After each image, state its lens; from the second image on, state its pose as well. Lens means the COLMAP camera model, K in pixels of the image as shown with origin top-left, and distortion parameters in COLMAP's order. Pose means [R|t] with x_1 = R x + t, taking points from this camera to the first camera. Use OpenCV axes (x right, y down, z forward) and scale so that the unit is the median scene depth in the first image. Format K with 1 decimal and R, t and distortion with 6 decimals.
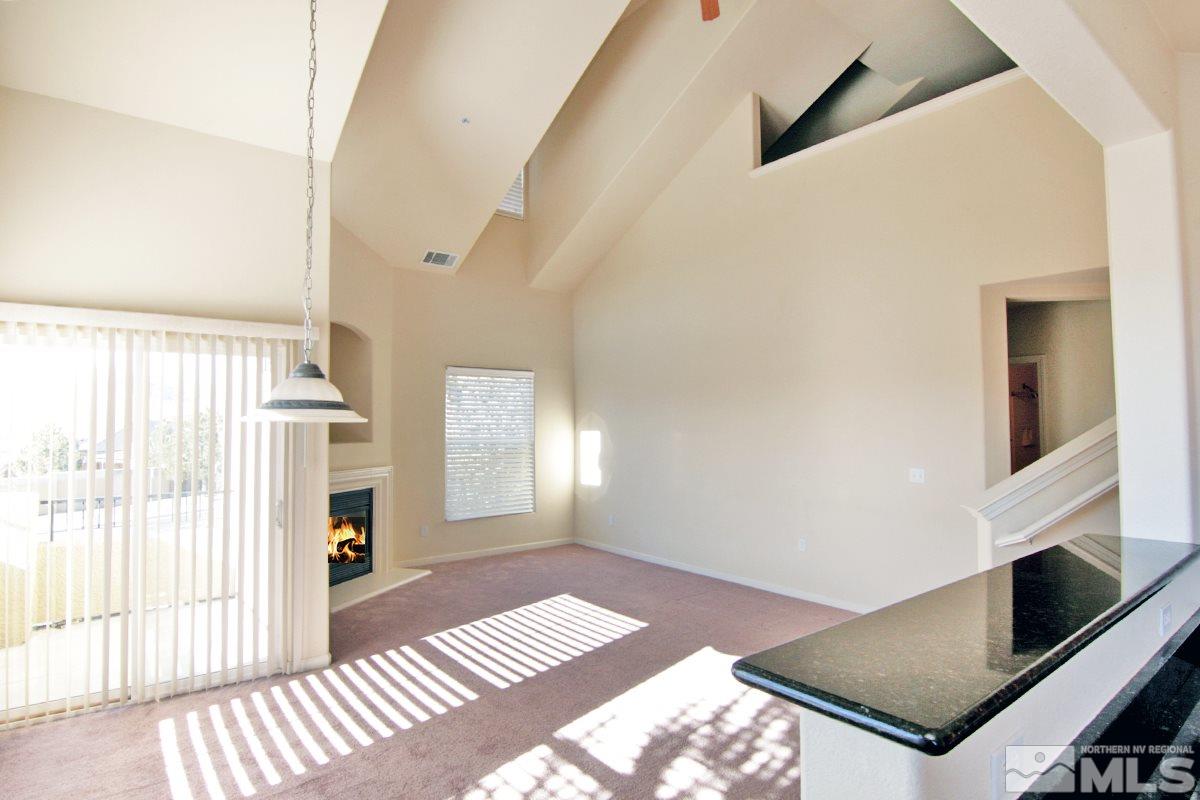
lens RADIAL K [[629.0, 0, 597.3], [0, 629.0, 400.1], [0, 0, 1]] dist [-0.008540, -0.010197]
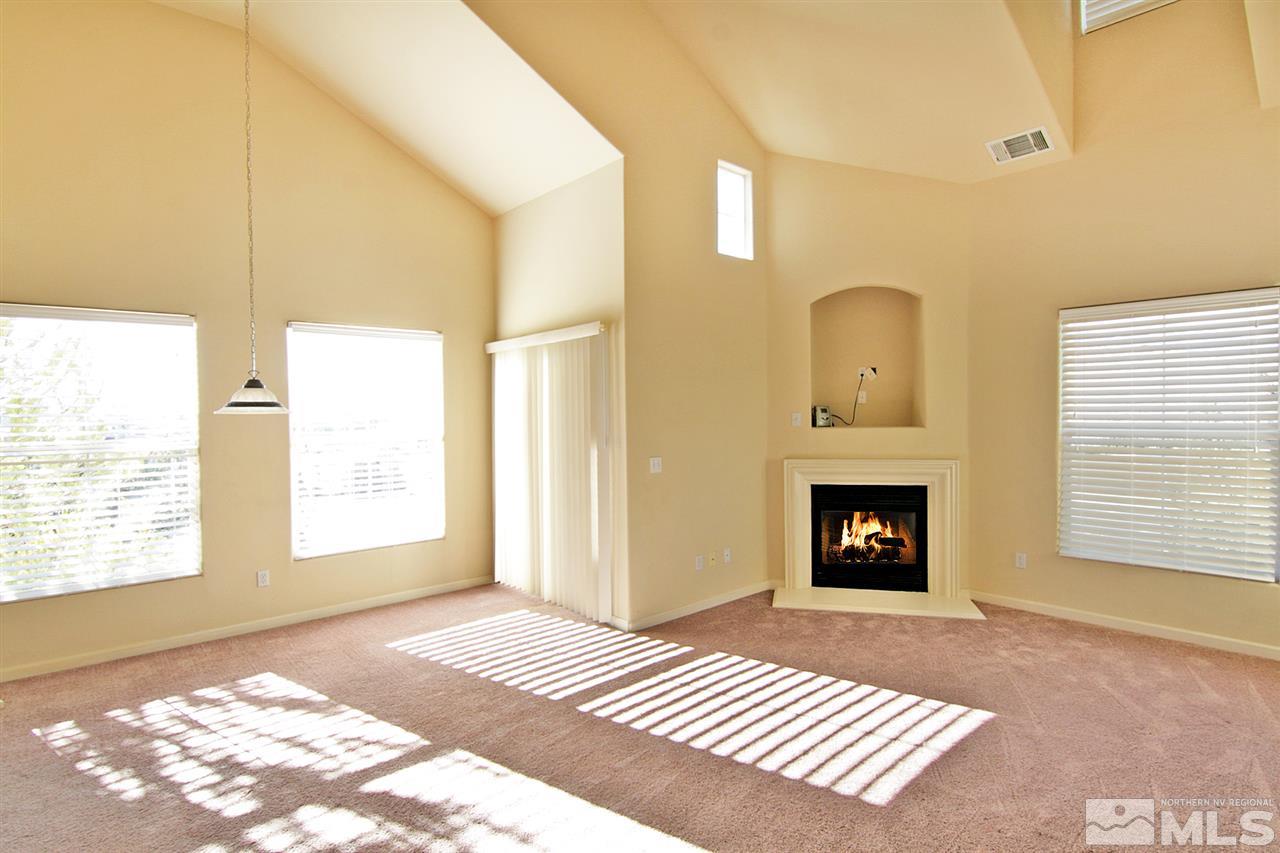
lens RADIAL K [[670.9, 0, 600.1], [0, 670.9, 425.7], [0, 0, 1]] dist [-0.008540, -0.010197]
pose [[0.046658, 0.025490, -0.998586, 0.790450], [0.054478, 0.998122, 0.028023, 0.036473], [0.997424, -0.055709, 0.045181, 1.008984]]
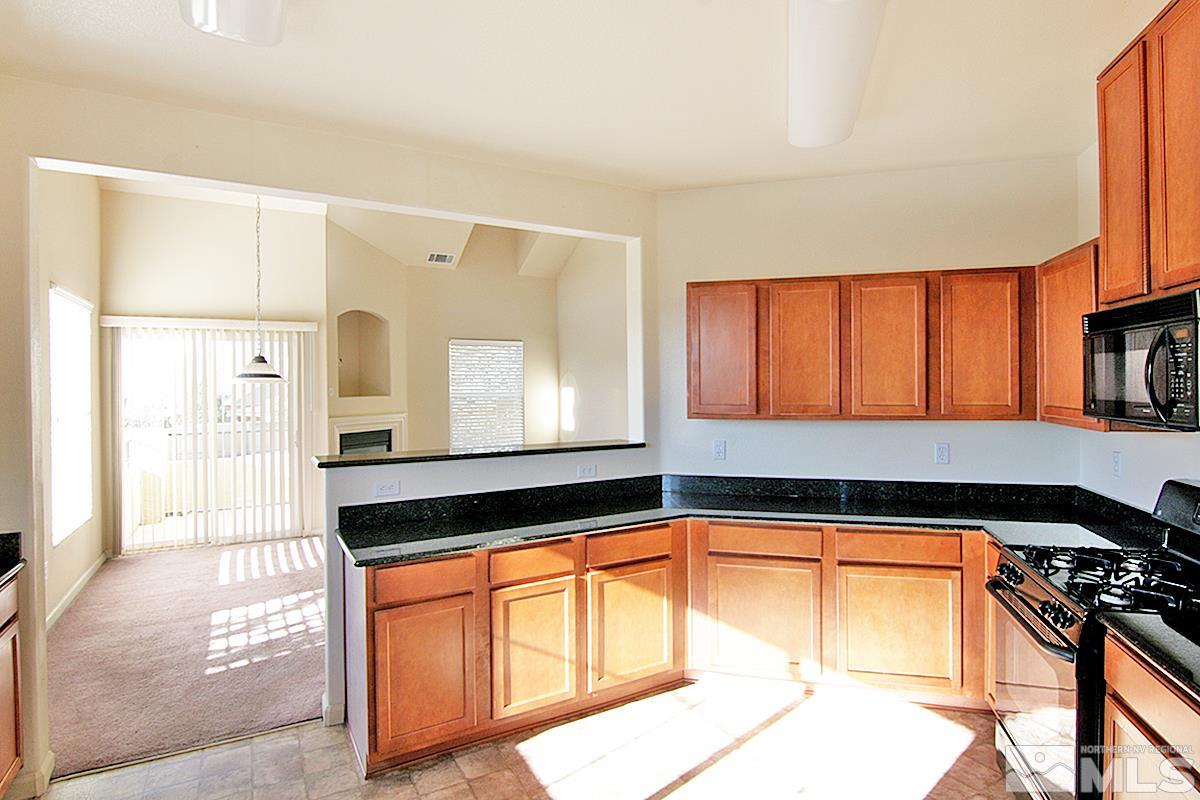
lens RADIAL K [[629.0, 0, 629.4], [0, 629.0, 384.0], [0, 0, 1]] dist [-0.008540, -0.010197]
pose [[0.992616, -0.001129, -0.121298, 0.580991], [0.006343, 0.999072, 0.042607, -0.025830], [0.121137, -0.043062, 0.991701, -0.530905]]
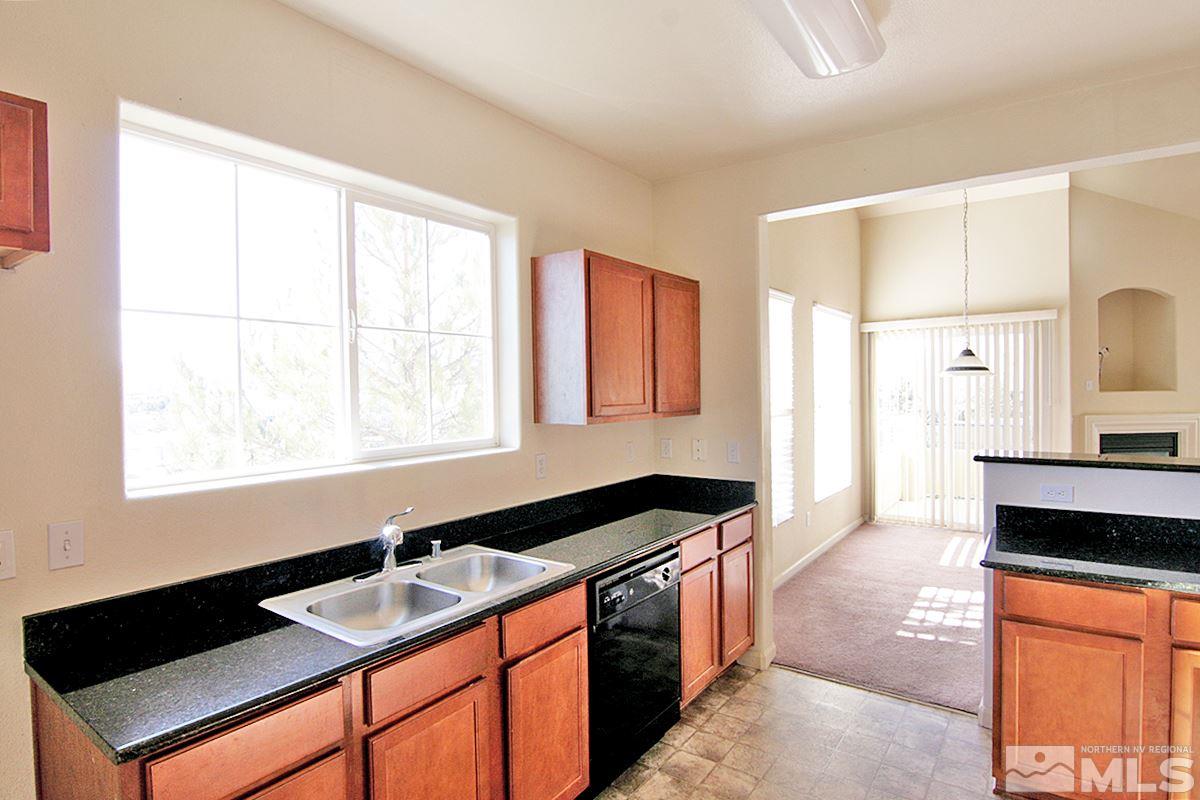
lens RADIAL K [[629.0, 0, 602.9], [0, 629.0, 401.6], [0, 0, 1]] dist [-0.008540, -0.010197]
pose [[0.278927, 0.021943, -0.960062, 0.703949], [0.054004, 0.997798, 0.038495, -0.016137], [0.958793, -0.062584, 0.277128, -0.448320]]
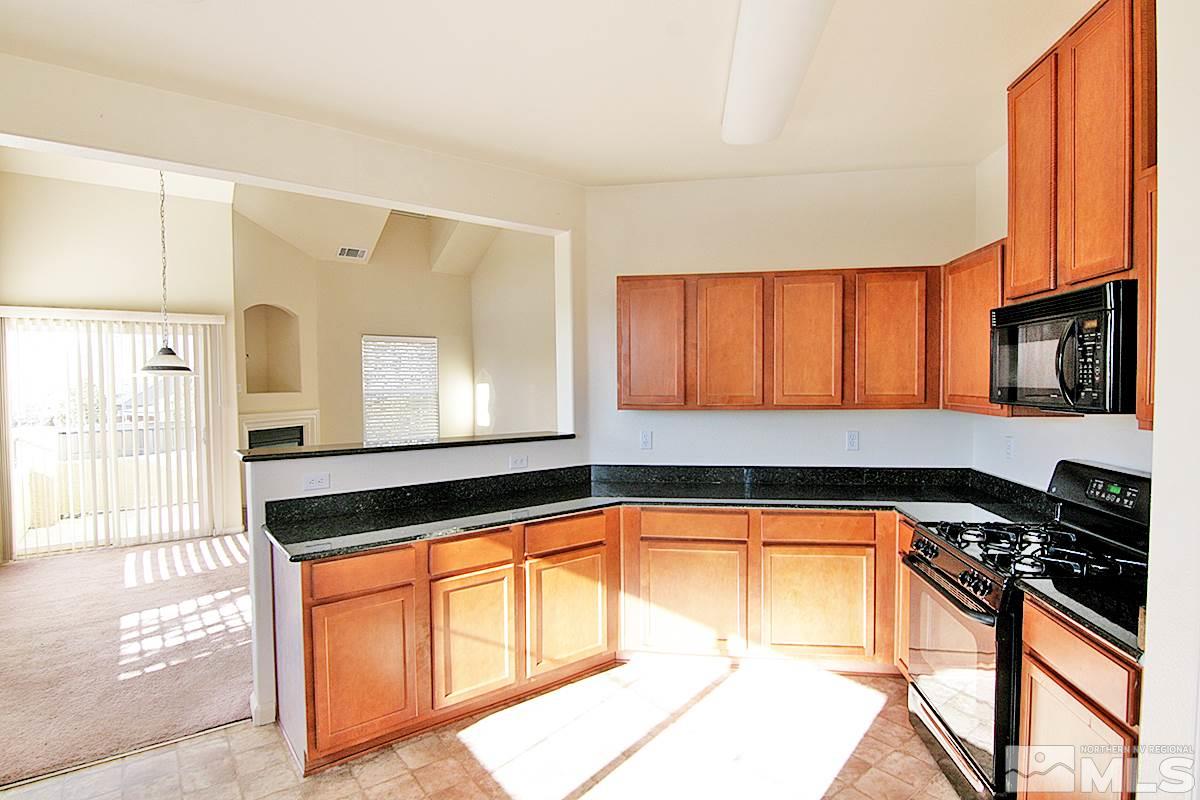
lens RADIAL K [[604.8, 0, 602.2], [0, 604.8, 399.7], [0, 0, 1]] dist [-0.008523, -0.010144]
pose [[0.999940, -0.001768, -0.010805, 0.539089], [0.002539, 0.997414, 0.071828, -0.015343], [0.010650, -0.071851, 0.997359, -0.515804]]
